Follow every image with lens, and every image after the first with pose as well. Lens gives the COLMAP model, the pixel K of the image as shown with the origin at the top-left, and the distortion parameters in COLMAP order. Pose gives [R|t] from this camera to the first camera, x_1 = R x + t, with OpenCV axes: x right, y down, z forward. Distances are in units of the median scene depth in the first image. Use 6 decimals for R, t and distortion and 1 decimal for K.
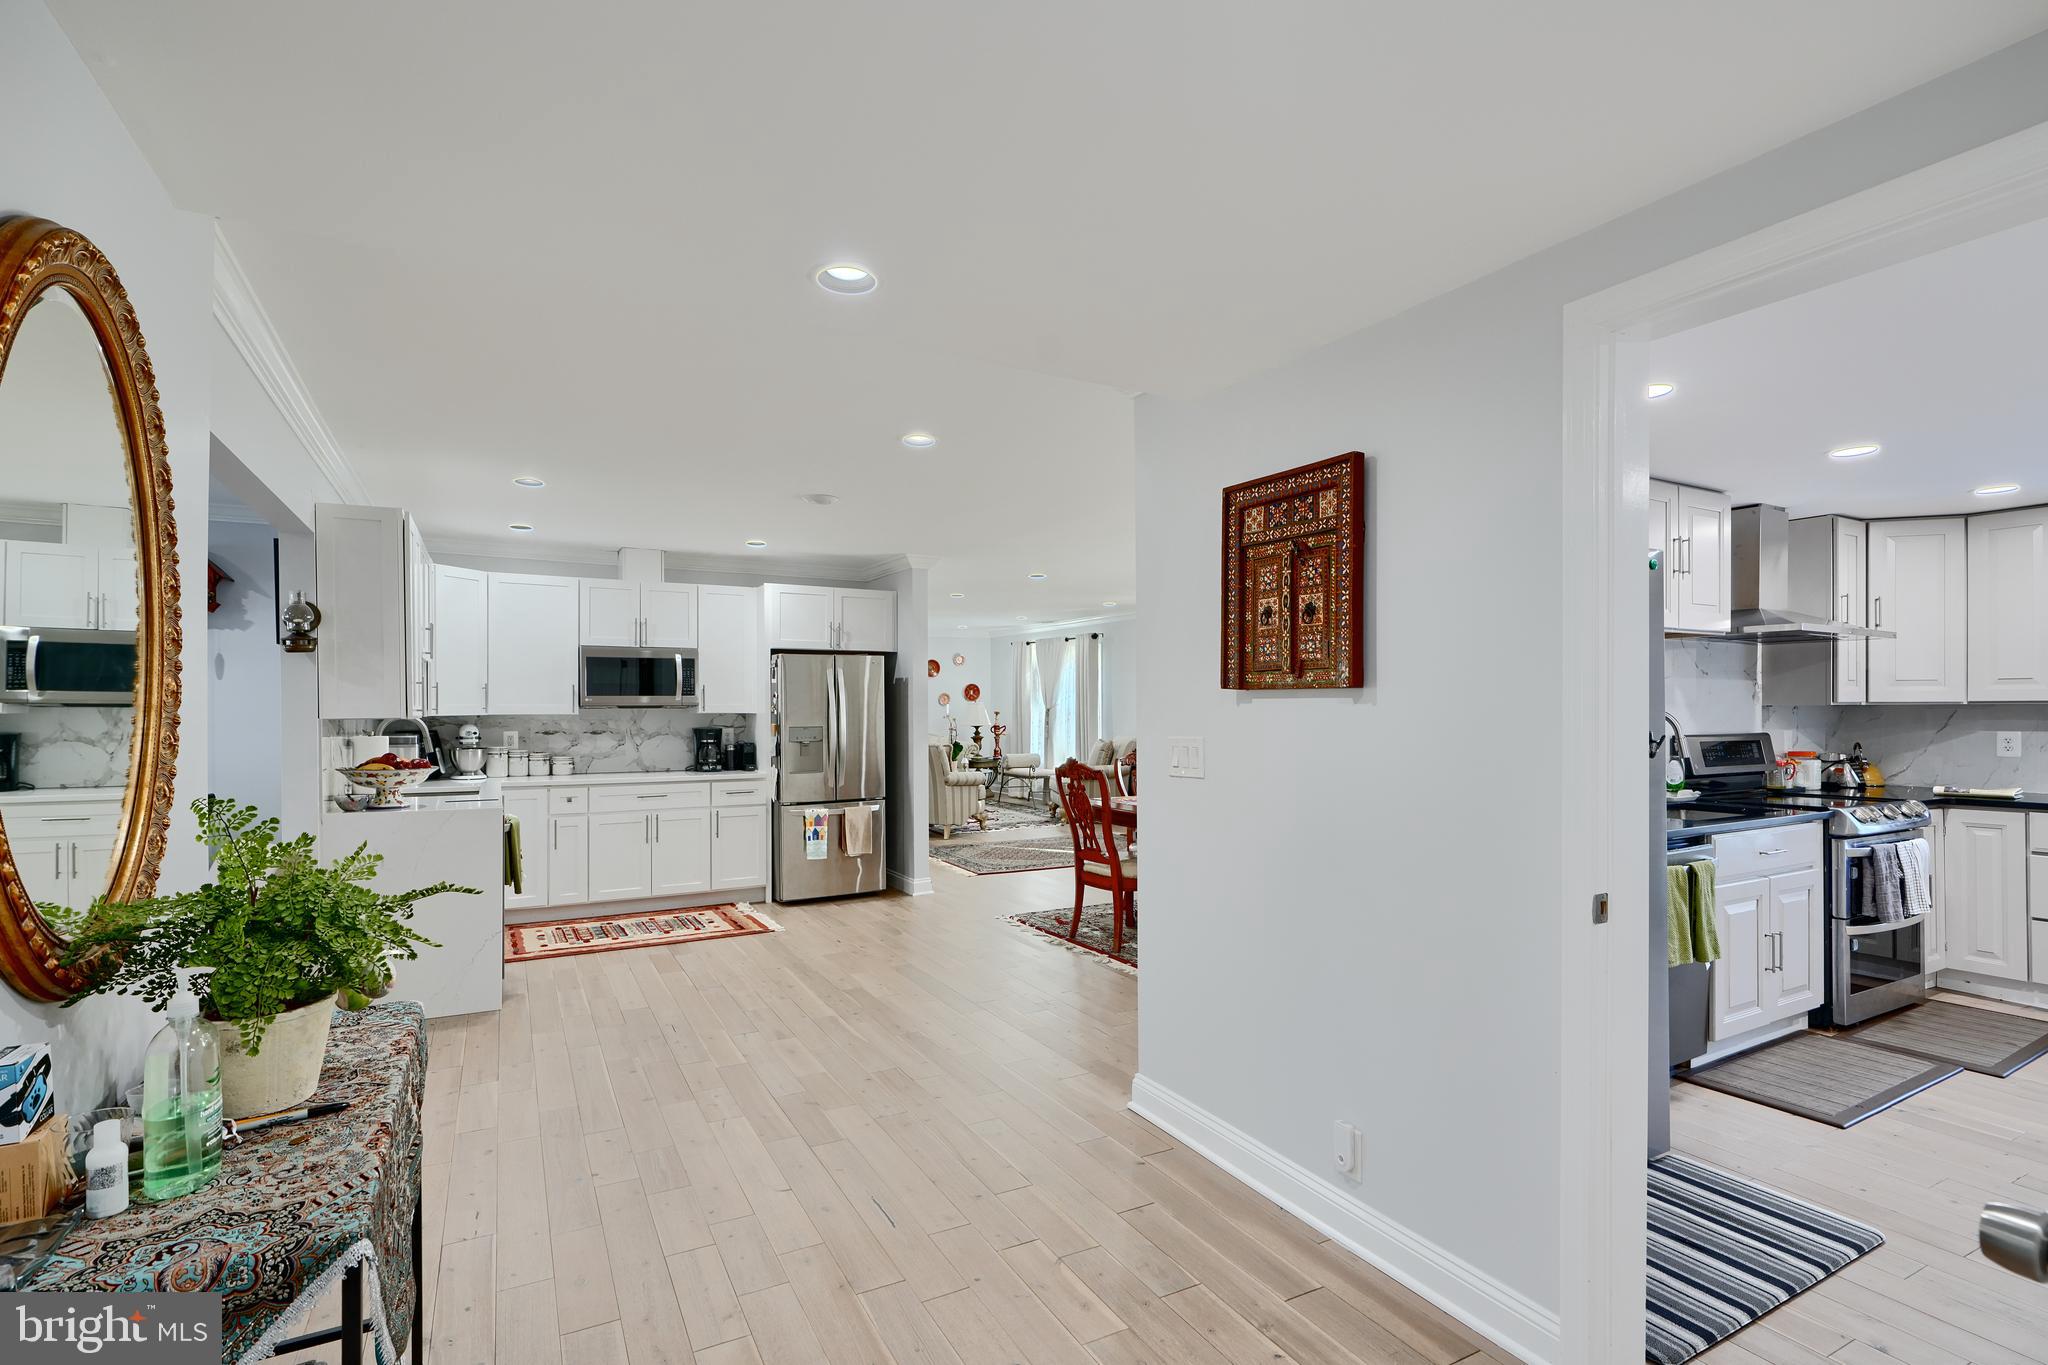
lens RADIAL K [[971.2, 0, 1022.8], [0, 971.2, 708.4], [0, 0, 1]] dist [-0.003542, 0.000990]
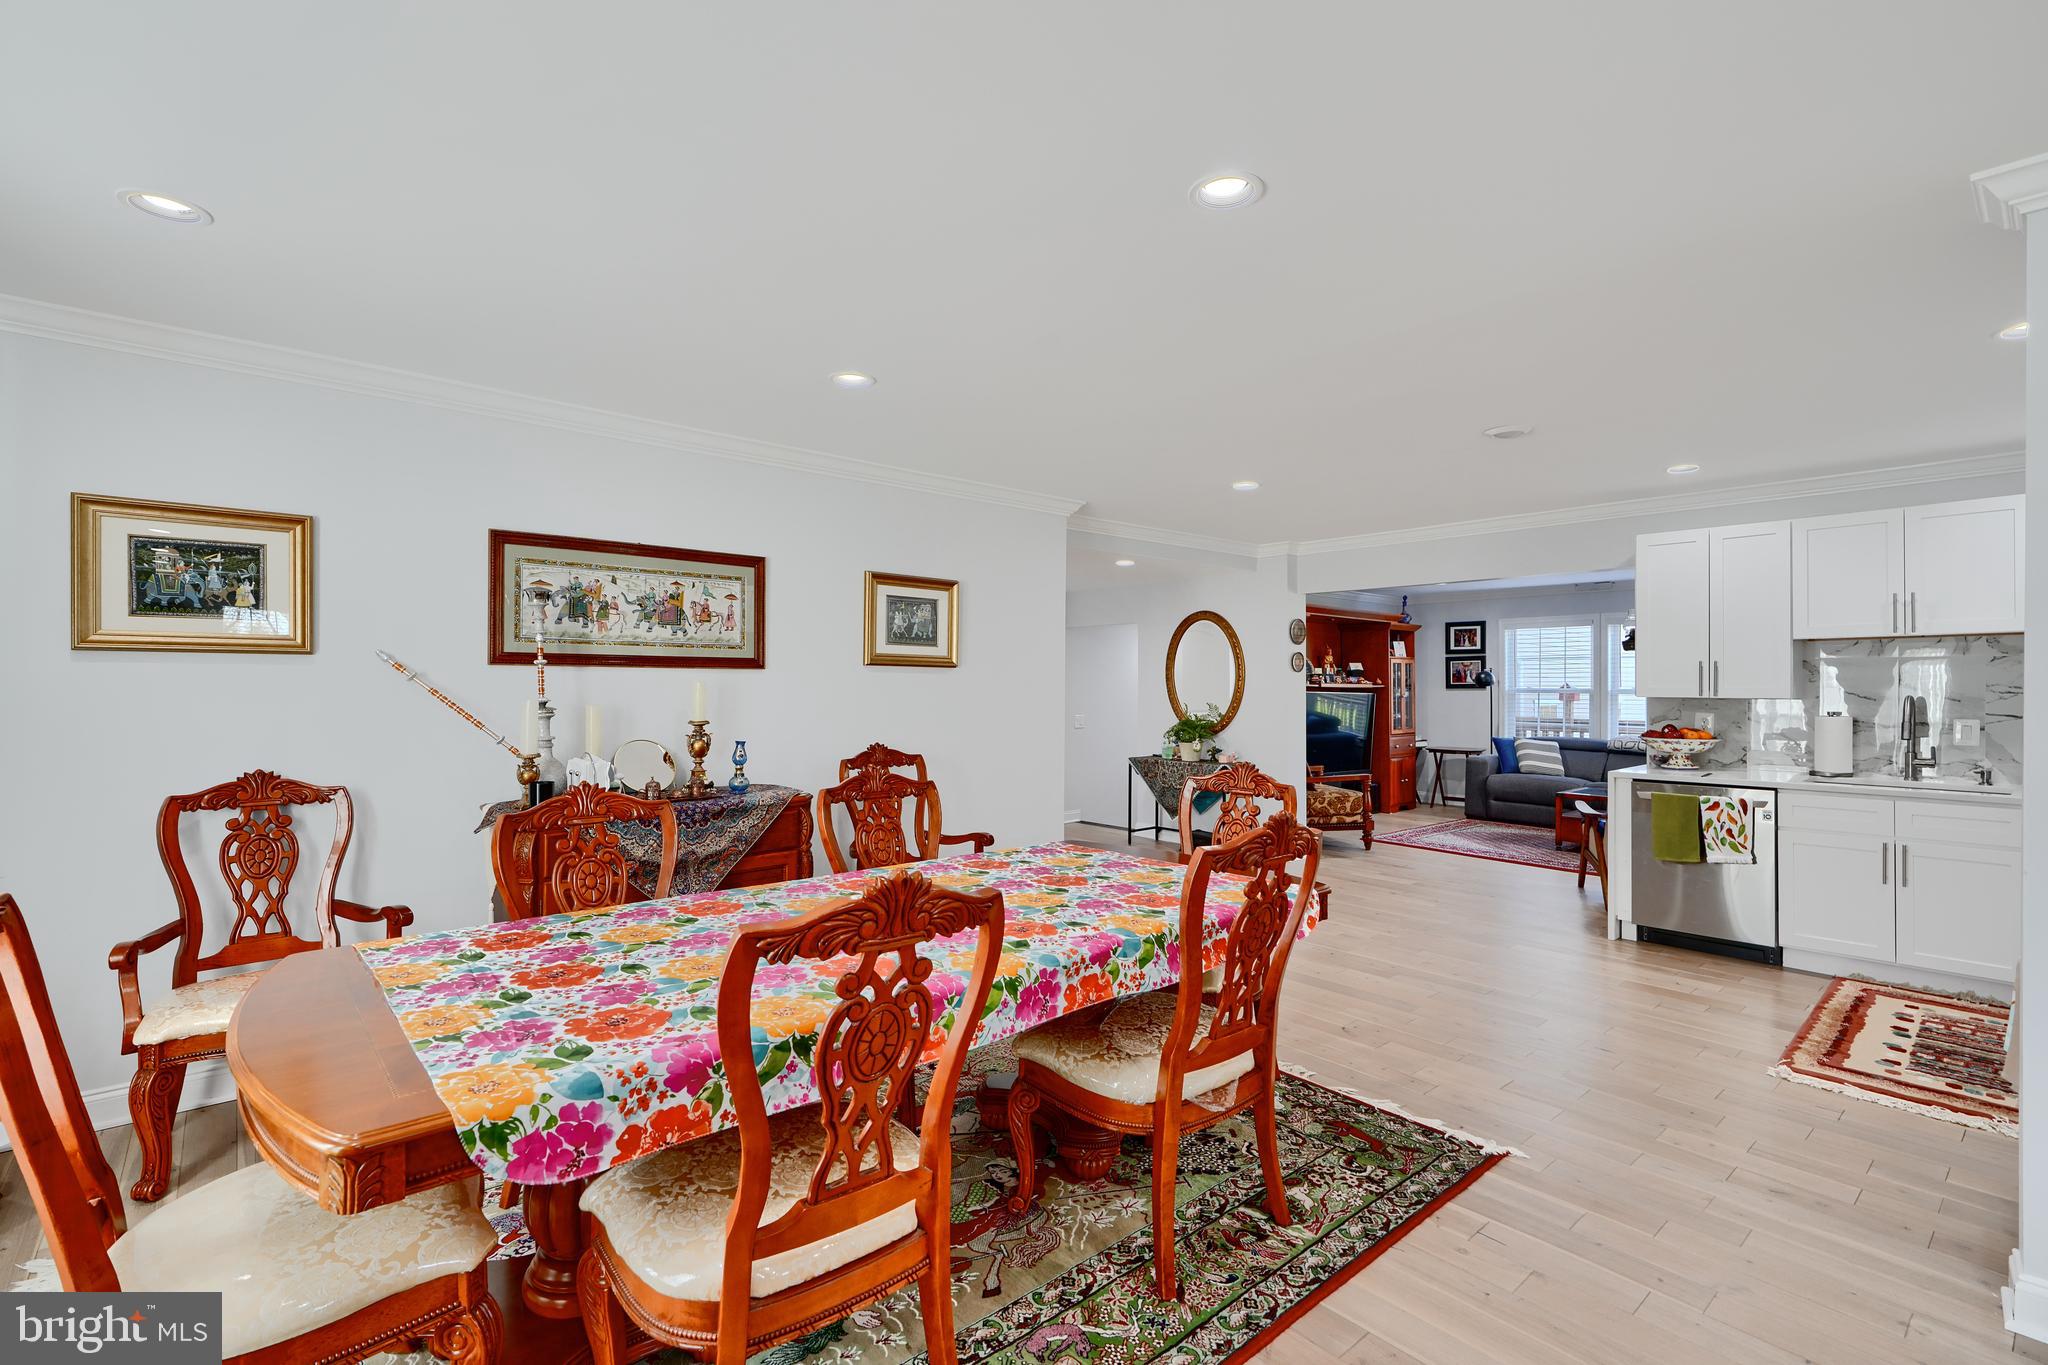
lens RADIAL K [[932.2, 0, 1014.9], [0, 932.2, 683.6], [0, 0, 1]] dist [-0.001307, 0.001920]
pose [[-0.978276, -0.001021, -0.207305, 0.266695], [-0.000238, 0.999993, -0.003803, -0.001365], [0.207308, -0.003671, -0.978269, 1.252422]]
